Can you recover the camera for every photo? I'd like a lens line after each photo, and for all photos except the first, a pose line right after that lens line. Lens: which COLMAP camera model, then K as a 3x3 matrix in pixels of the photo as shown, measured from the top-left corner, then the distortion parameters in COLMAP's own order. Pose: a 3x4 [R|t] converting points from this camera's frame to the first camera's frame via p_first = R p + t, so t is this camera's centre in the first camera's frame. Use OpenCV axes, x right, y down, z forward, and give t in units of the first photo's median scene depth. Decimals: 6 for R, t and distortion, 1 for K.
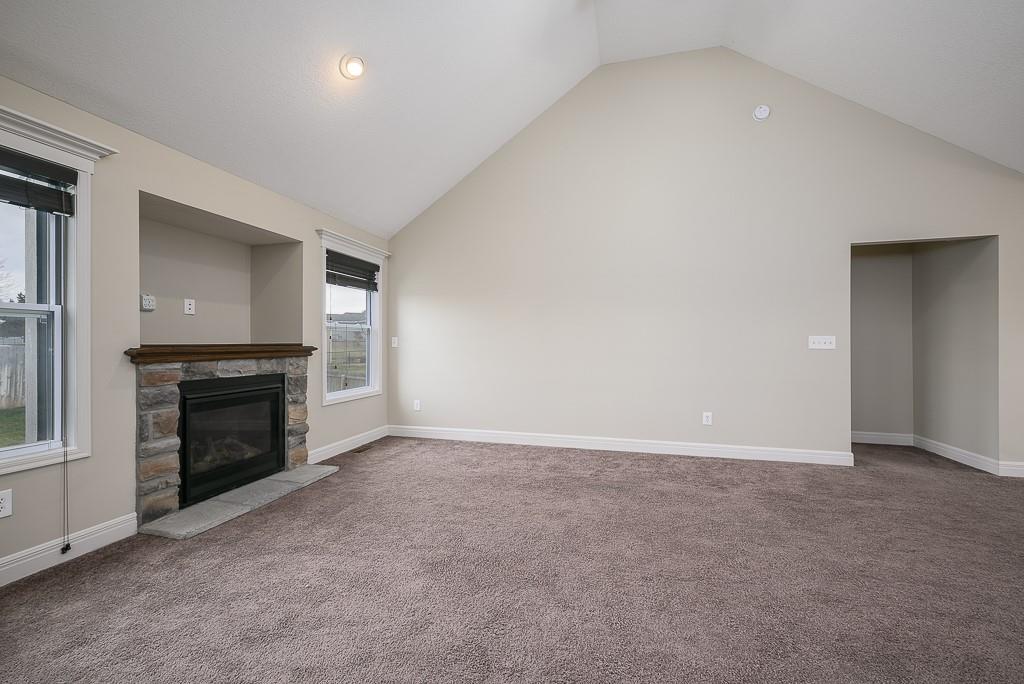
lens RADIAL K [[409.2, 0, 512.0], [0, 409.2, 342.0], [0, 0, 1]] dist [-0.000136, -0.000129]
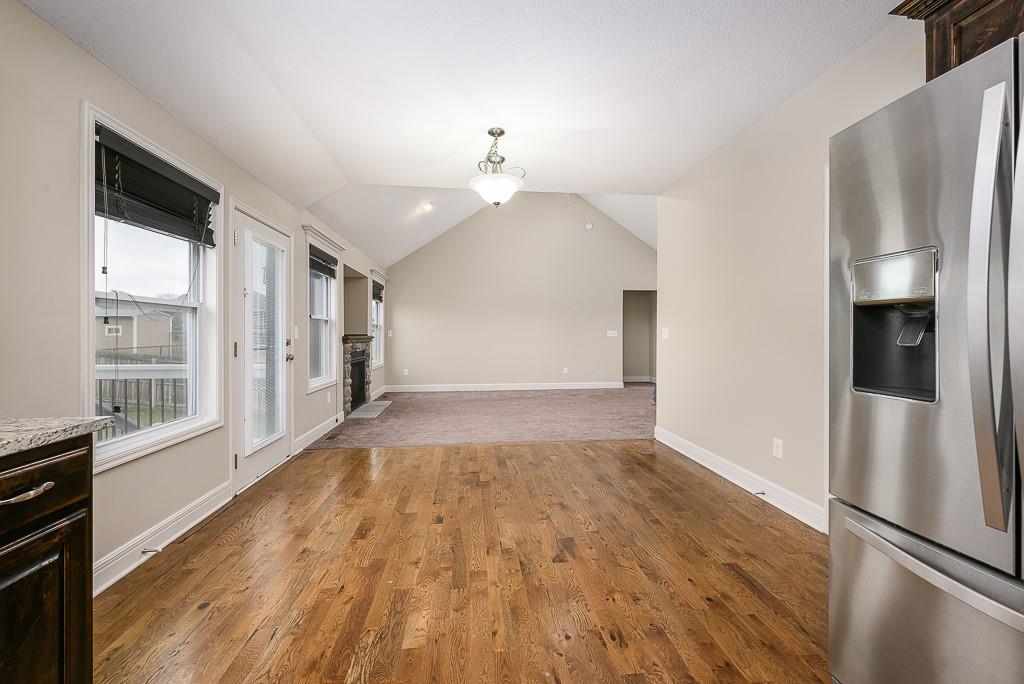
lens RADIAL K [[409.2, 0, 512.0], [0, 409.2, 342.0], [0, 0, 1]] dist [-0.000136, -0.000129]
pose [[0.929840, -0.007178, 0.367895, -0.631605], [0.000169, 0.999818, 0.019082, 0.004433], [-0.367965, -0.017681, 0.929672, -0.967048]]
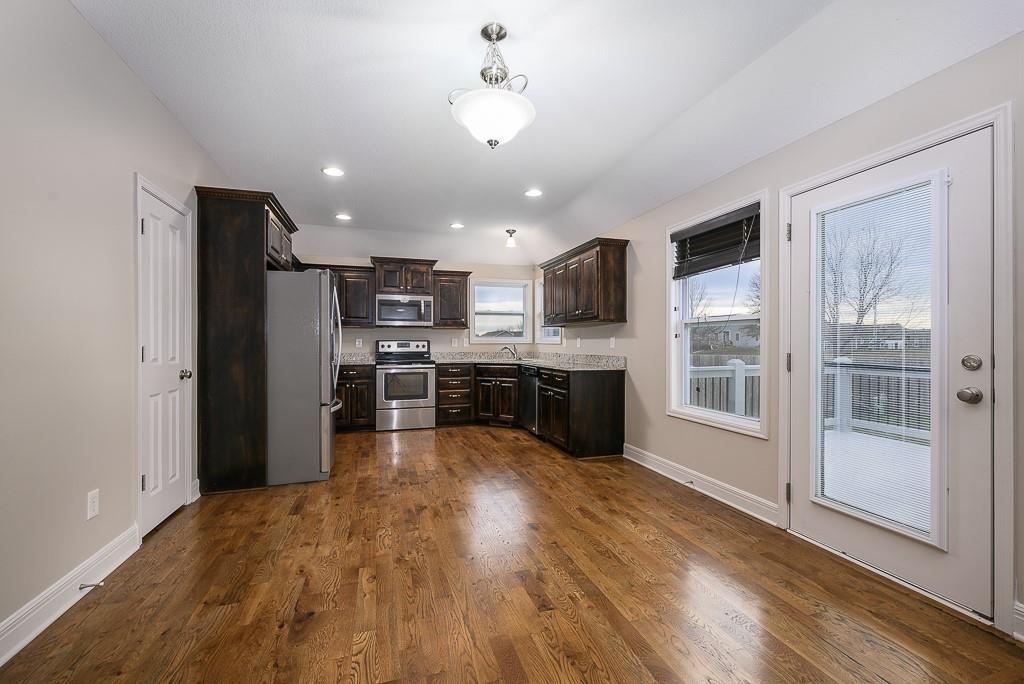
lens RADIAL K [[432.6, 0, 512.0], [0, 432.6, 342.0], [0, 0, 1]] dist [-0.001103, -0.000074]
pose [[-0.844069, 0.000120, -0.536235, -0.031449], [0.000723, 0.999999, -0.000913, 0.000780], [0.536234, -0.001158, -0.844068, 0.402578]]
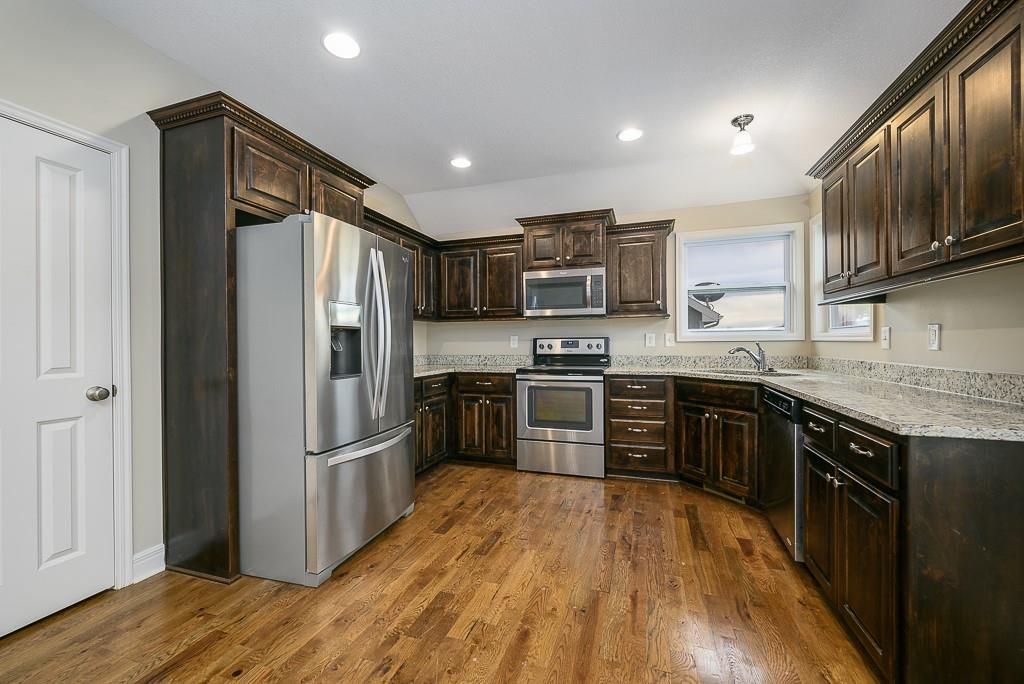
lens RADIAL K [[409.2, 0, 512.0], [0, 409.2, 342.0], [0, 0, 1]] dist [-0.000136, -0.000129]
pose [[-0.998455, 0.007182, 0.055092, -0.539362], [0.007268, 0.999973, 0.001354, 0.001917], [-0.055081, 0.001752, -0.998480, -0.213786]]
